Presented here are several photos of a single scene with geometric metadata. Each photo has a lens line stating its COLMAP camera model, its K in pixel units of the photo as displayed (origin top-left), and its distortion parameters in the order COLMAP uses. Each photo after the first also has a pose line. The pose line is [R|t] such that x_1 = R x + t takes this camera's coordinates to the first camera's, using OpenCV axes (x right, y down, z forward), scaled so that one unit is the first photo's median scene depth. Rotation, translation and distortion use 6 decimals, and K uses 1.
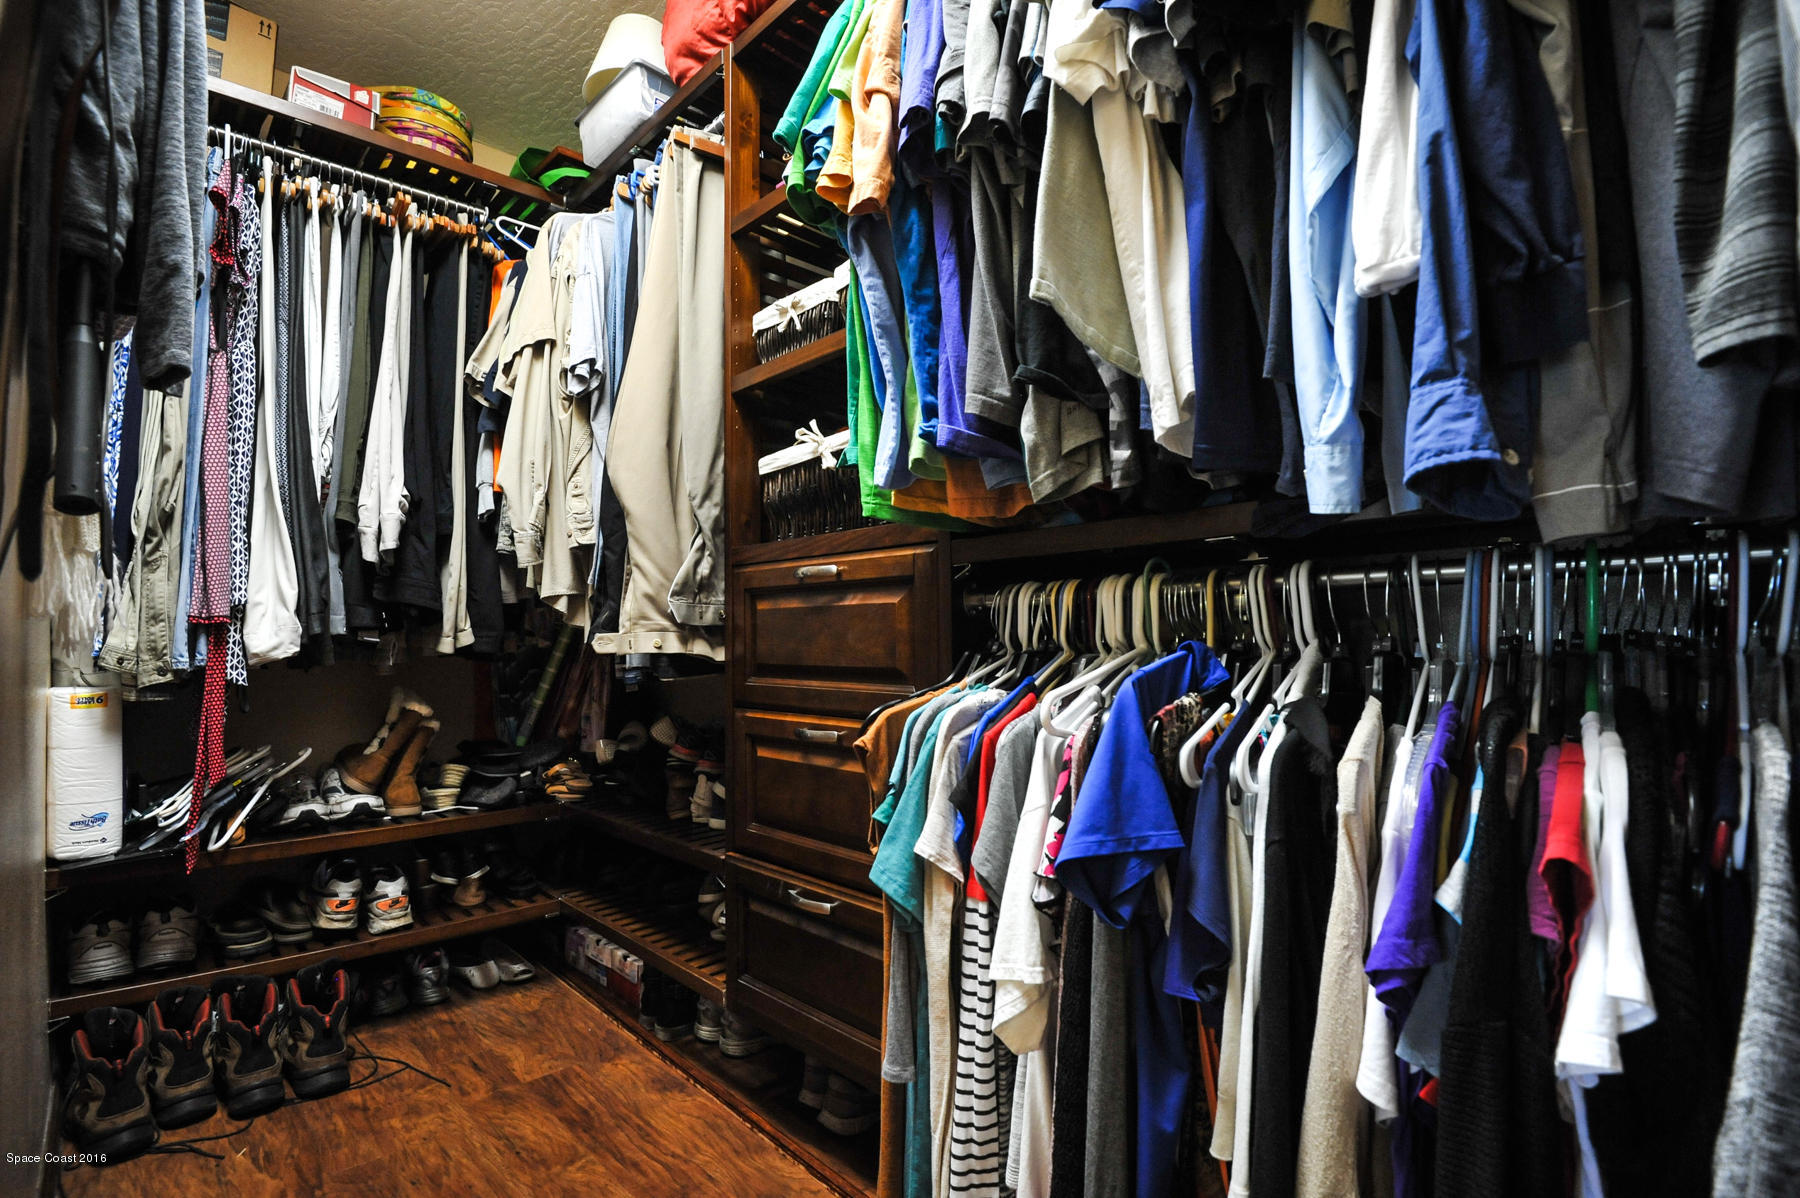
lens RADIAL K [[831.2, 0, 907.8], [0, 831.2, 605.1], [0, 0, 1]] dist [-0.021821, -0.005634]
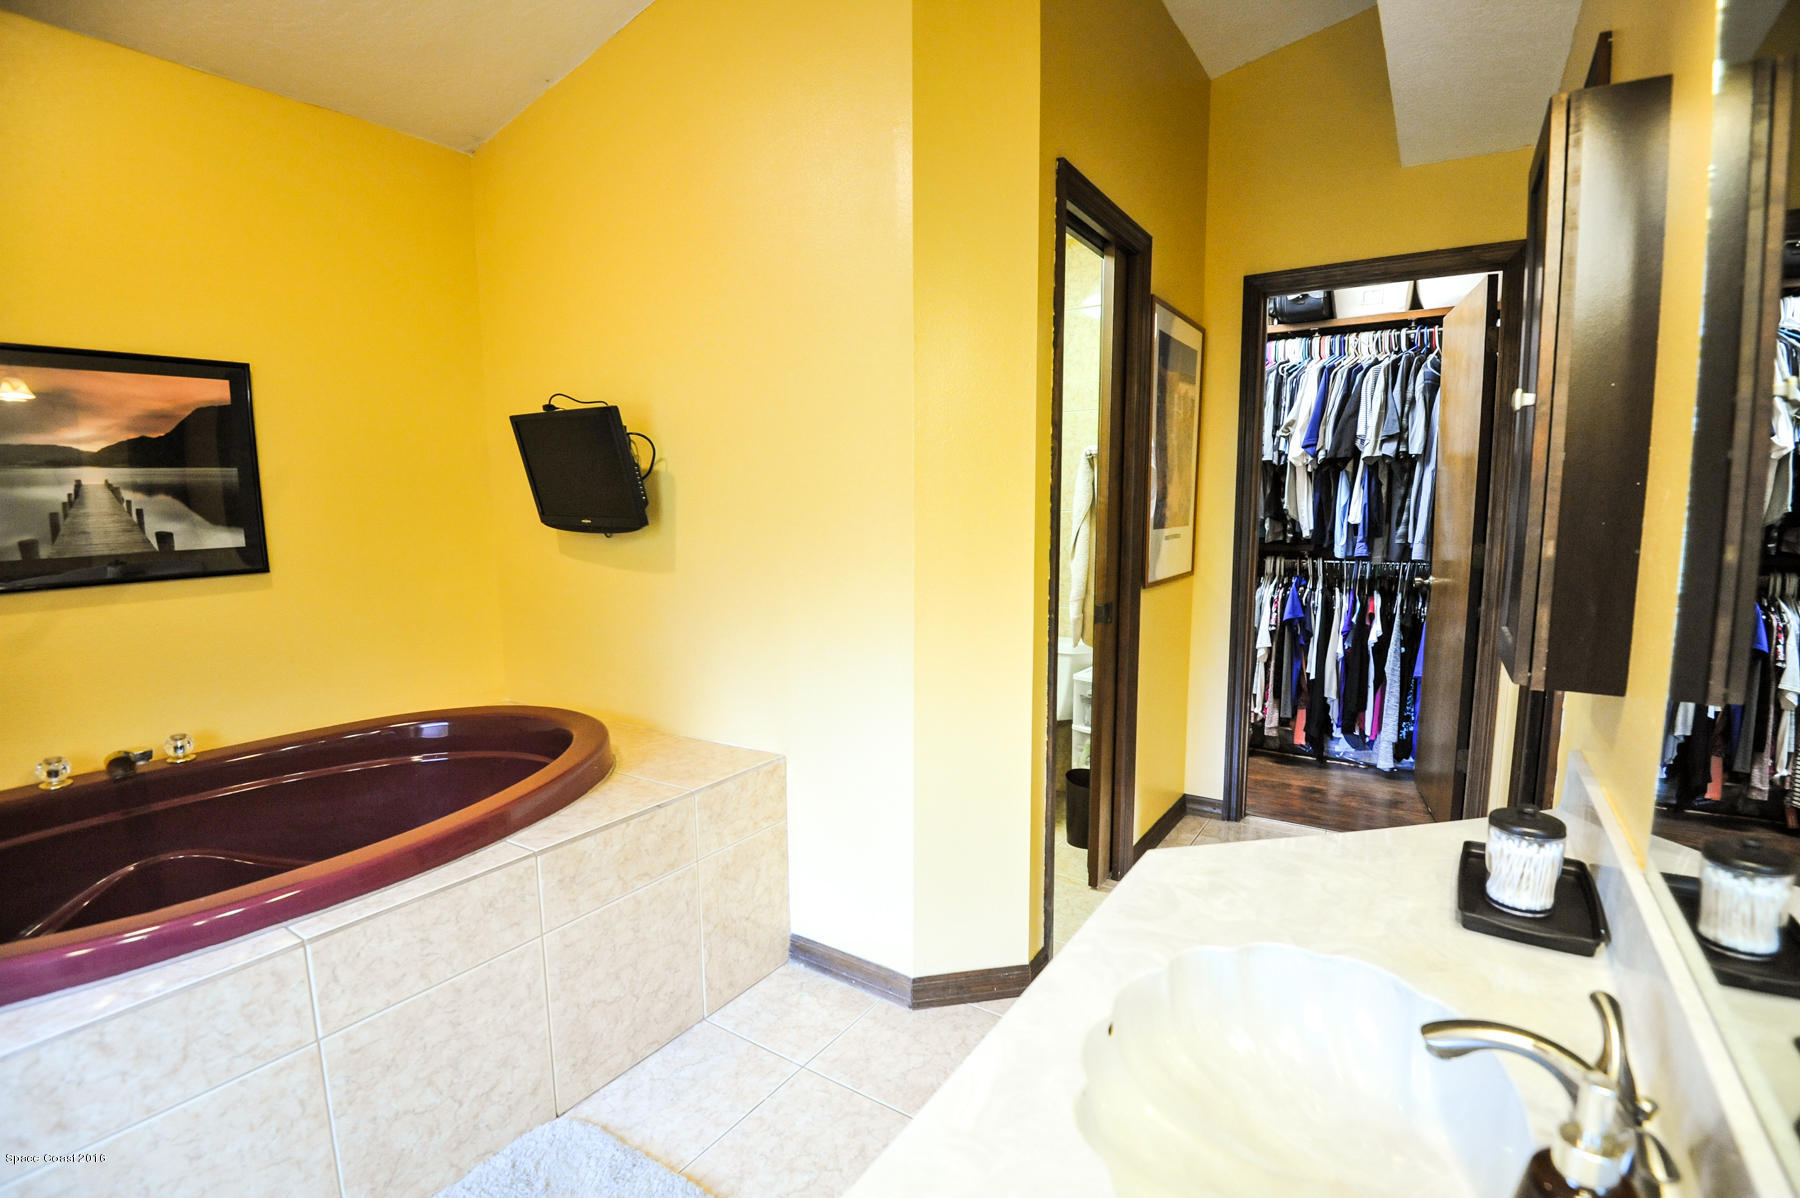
lens RADIAL K [[831.2, 0, 896.9], [0, 831.2, 598.6], [0, 0, 1]] dist [-0.021821, -0.005634]
pose [[0.980001, -0.022337, 0.197737, -3.924189], [-0.009539, 0.987265, 0.158797, -0.762844], [-0.198766, -0.157508, 0.967307, -4.296851]]
